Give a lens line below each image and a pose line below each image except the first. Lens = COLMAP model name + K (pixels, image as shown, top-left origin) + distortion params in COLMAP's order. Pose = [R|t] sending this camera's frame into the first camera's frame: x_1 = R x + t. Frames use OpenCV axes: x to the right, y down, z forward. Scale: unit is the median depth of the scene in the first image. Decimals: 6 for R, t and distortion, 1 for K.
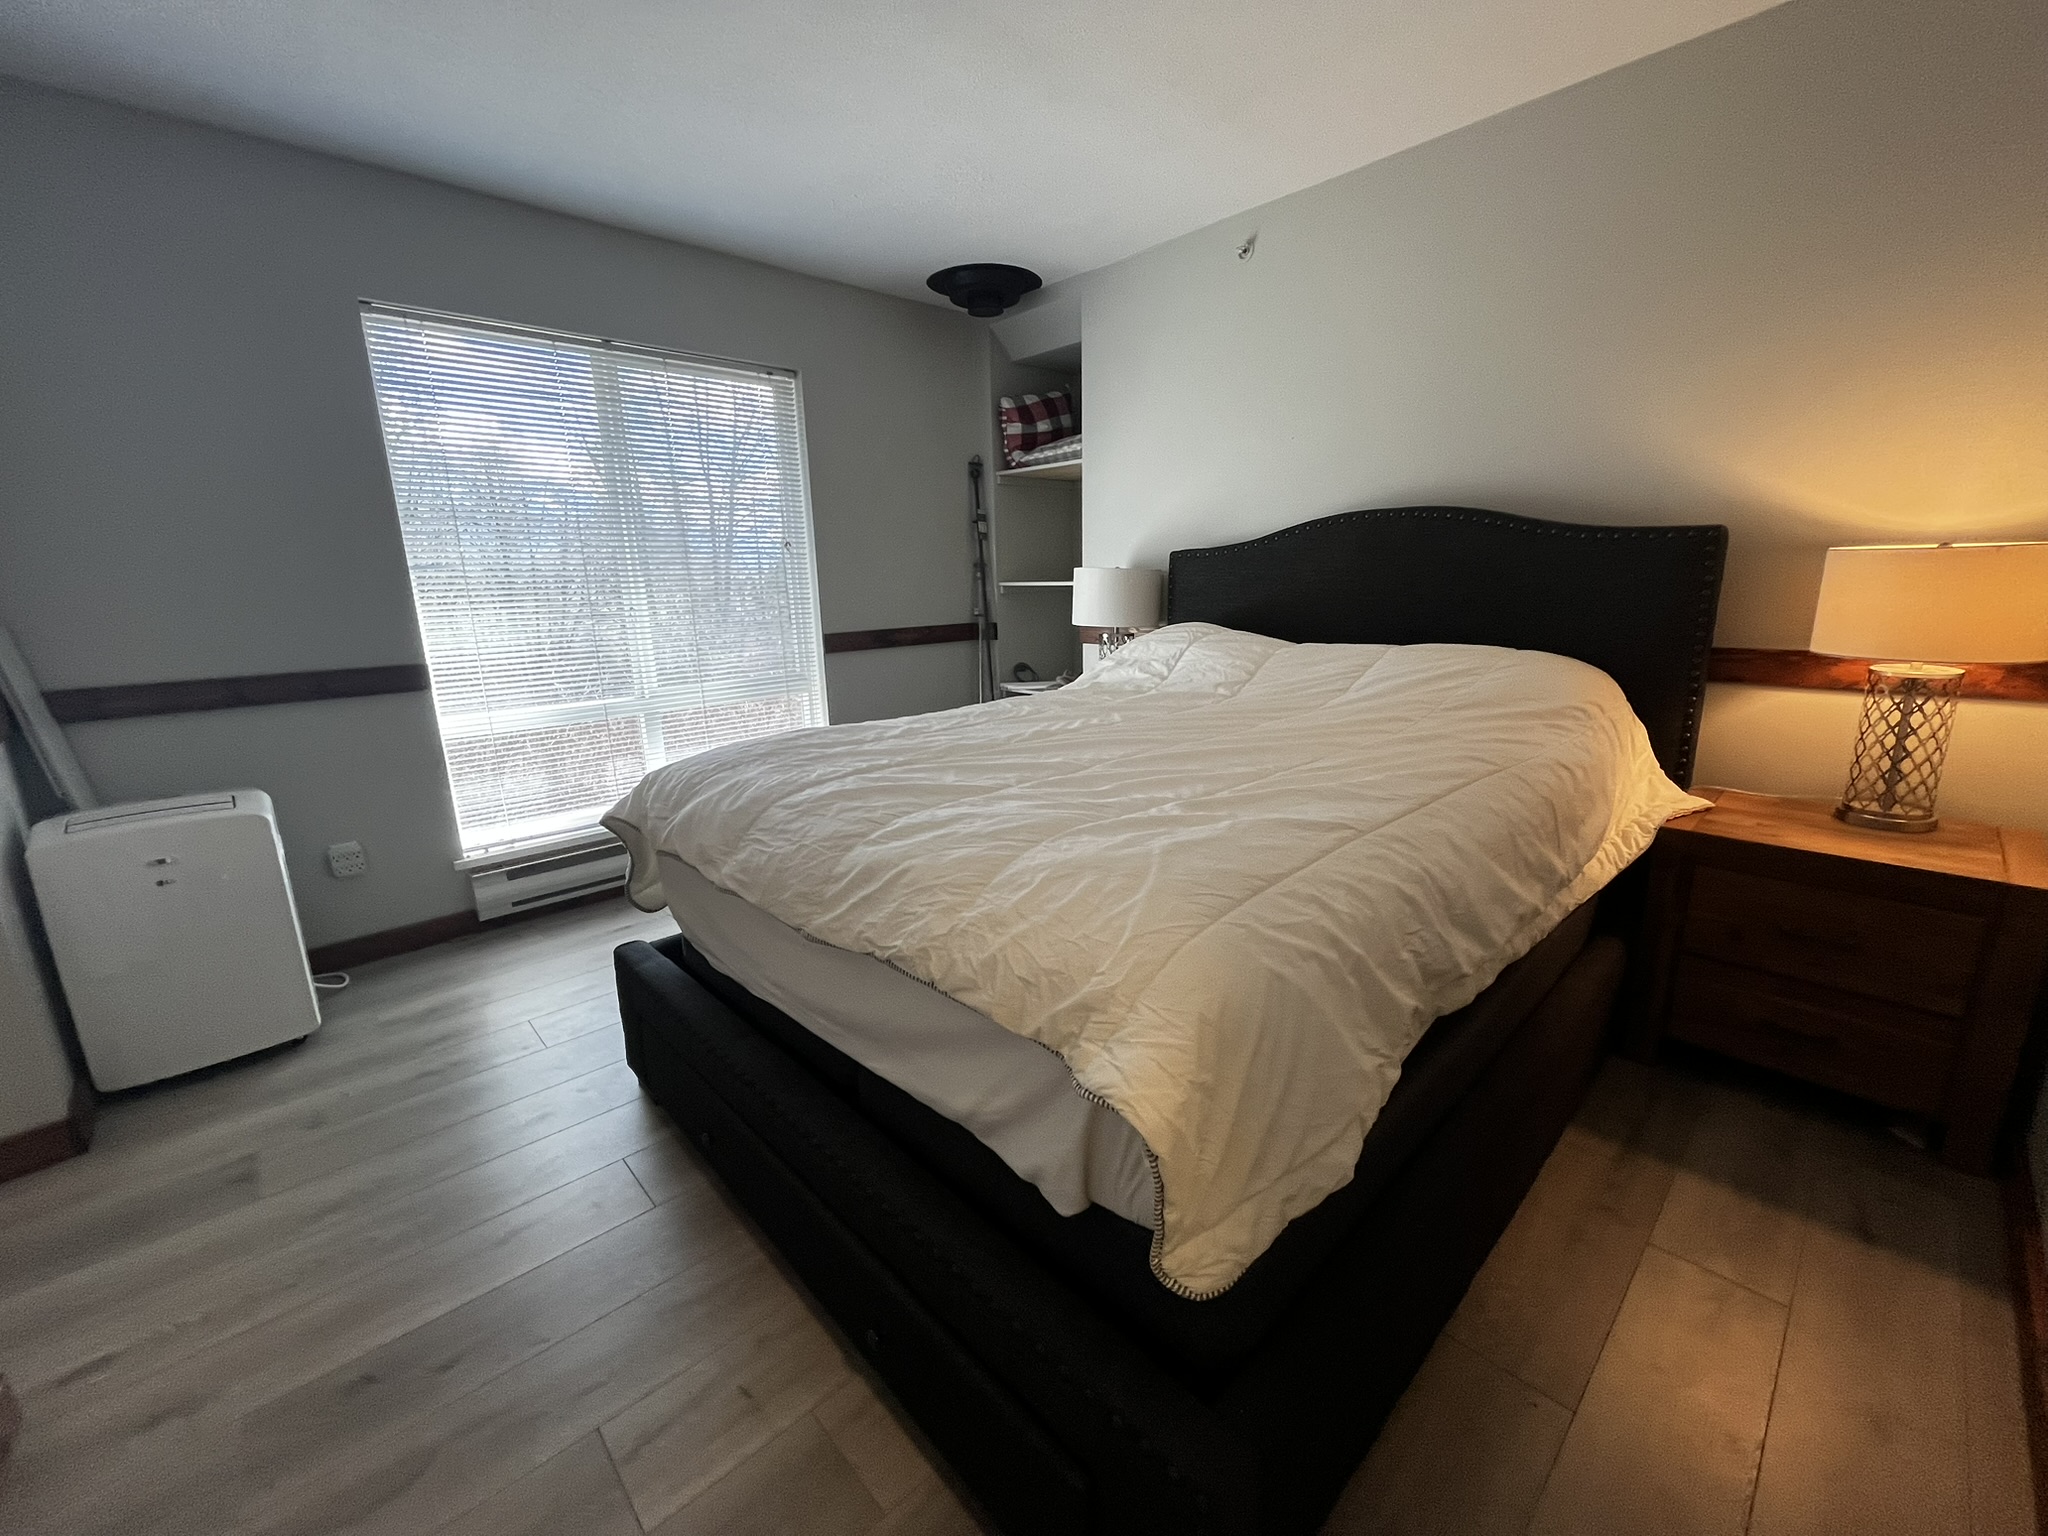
lens RADIAL K [[826.5, 0, 1021.1], [0, 826.5, 766.0], [0, 0, 1]] dist [-0.003077, -0.000463]
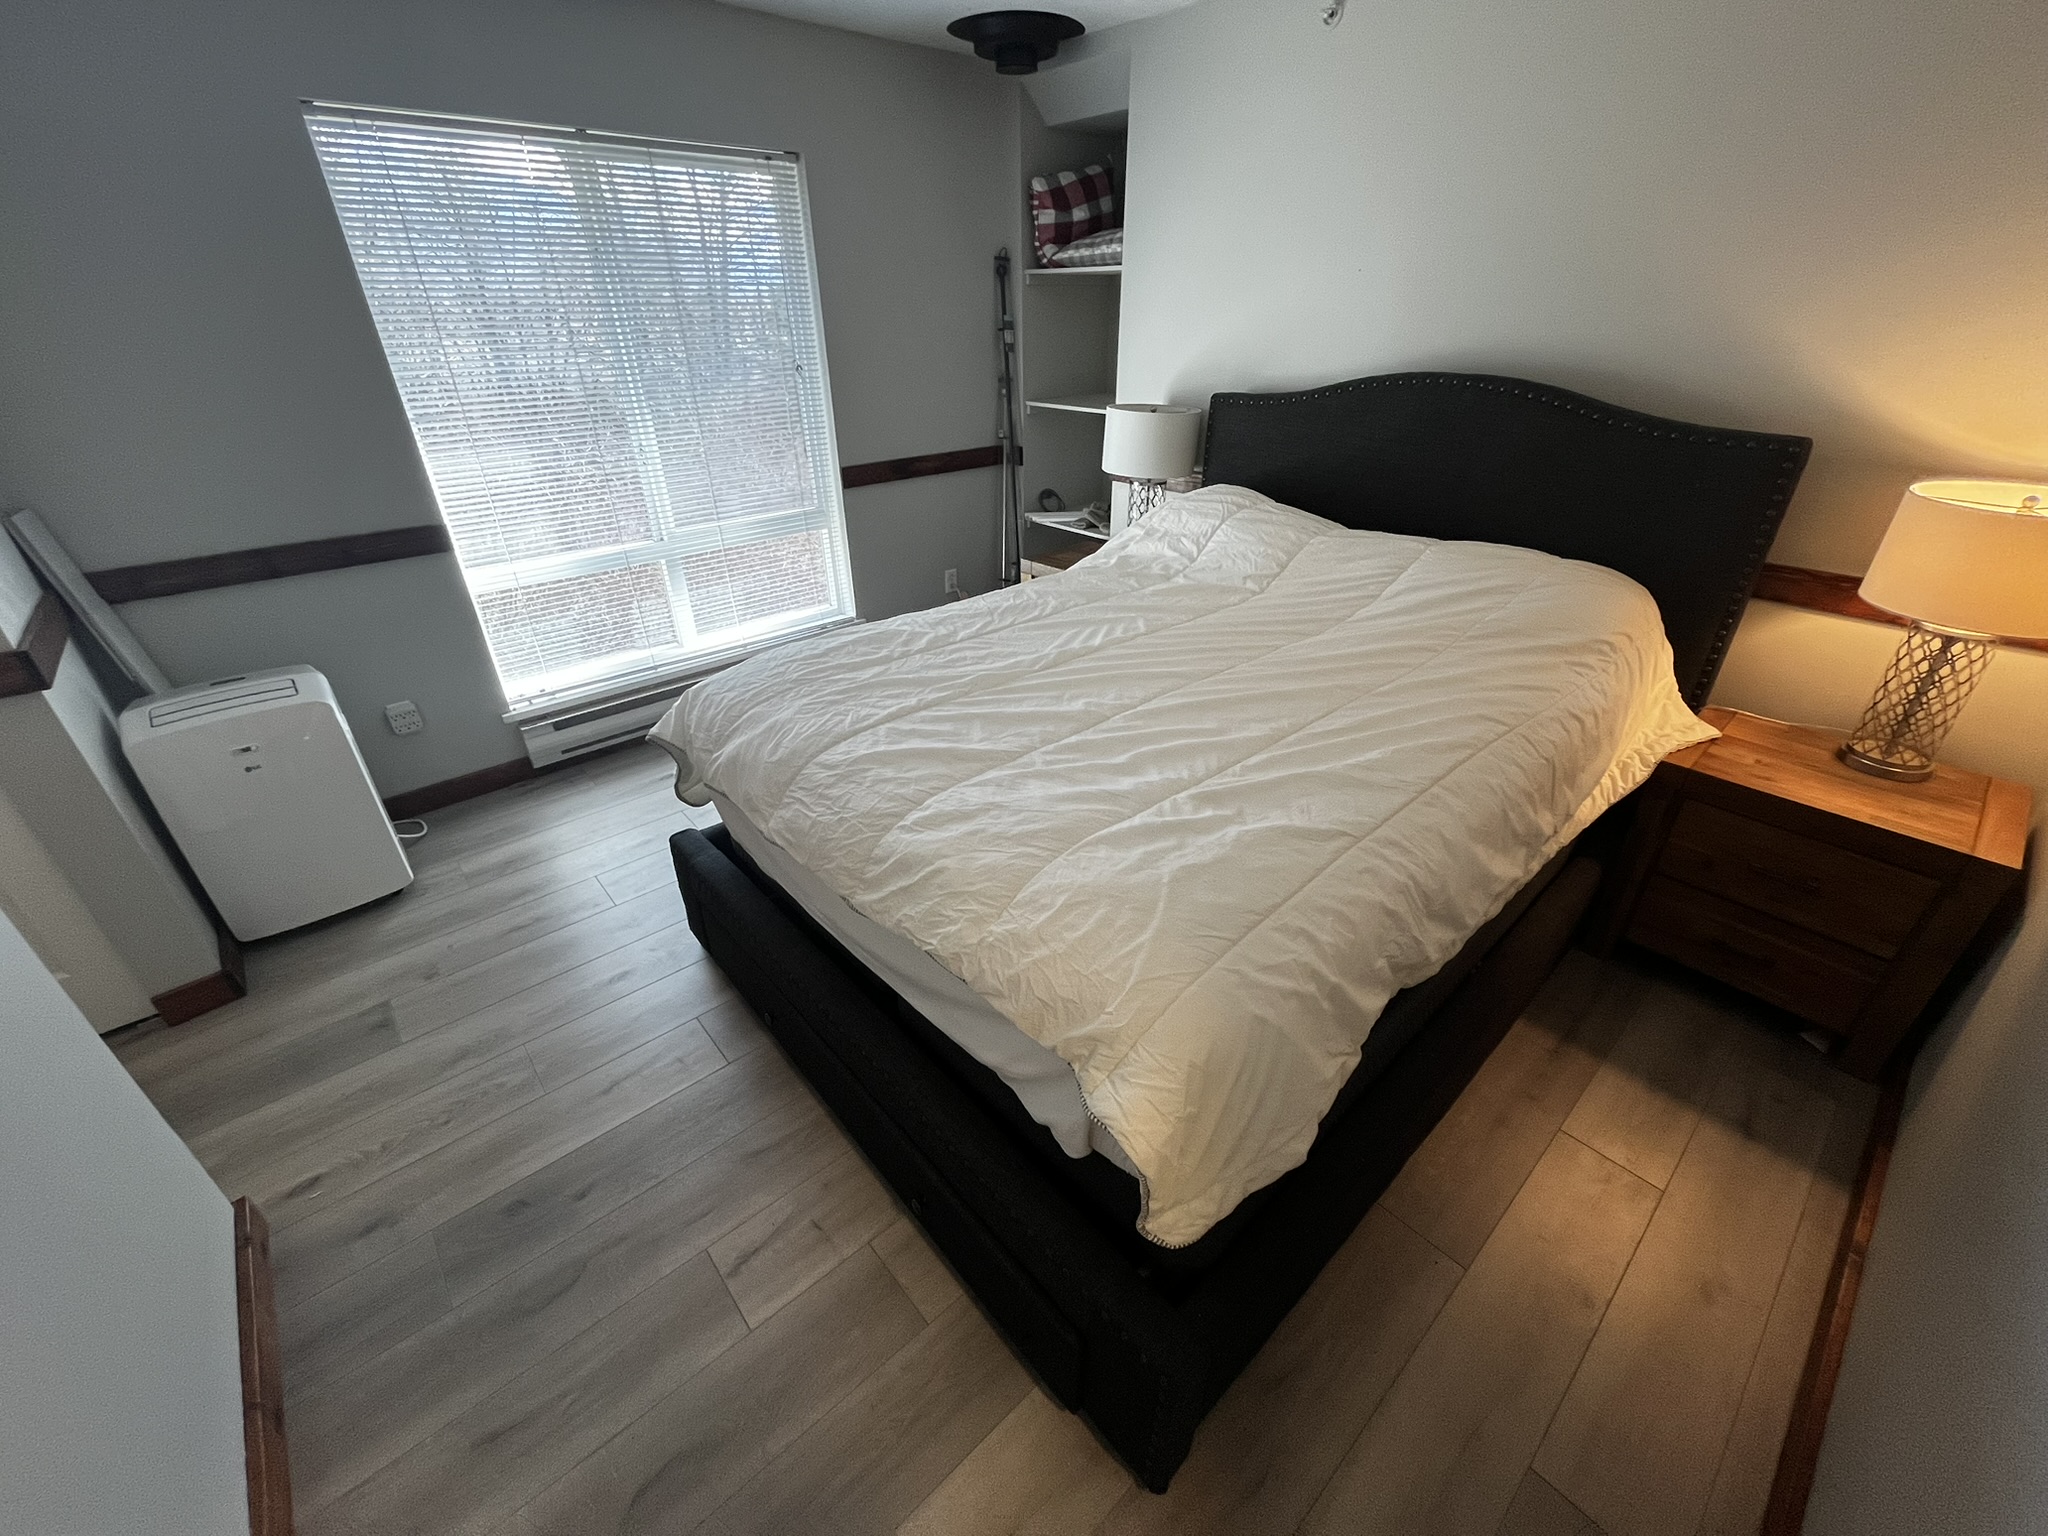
lens RADIAL K [[826.5, 0, 1021.1], [0, 826.5, 766.0], [0, 0, 1]] dist [-0.003077, -0.000463]
pose [[0.999478, 0.025803, -0.019446, -0.006656], [-0.019359, 0.960105, 0.278968, -0.185750], [0.025869, -0.278446, 0.960104, -0.015380]]
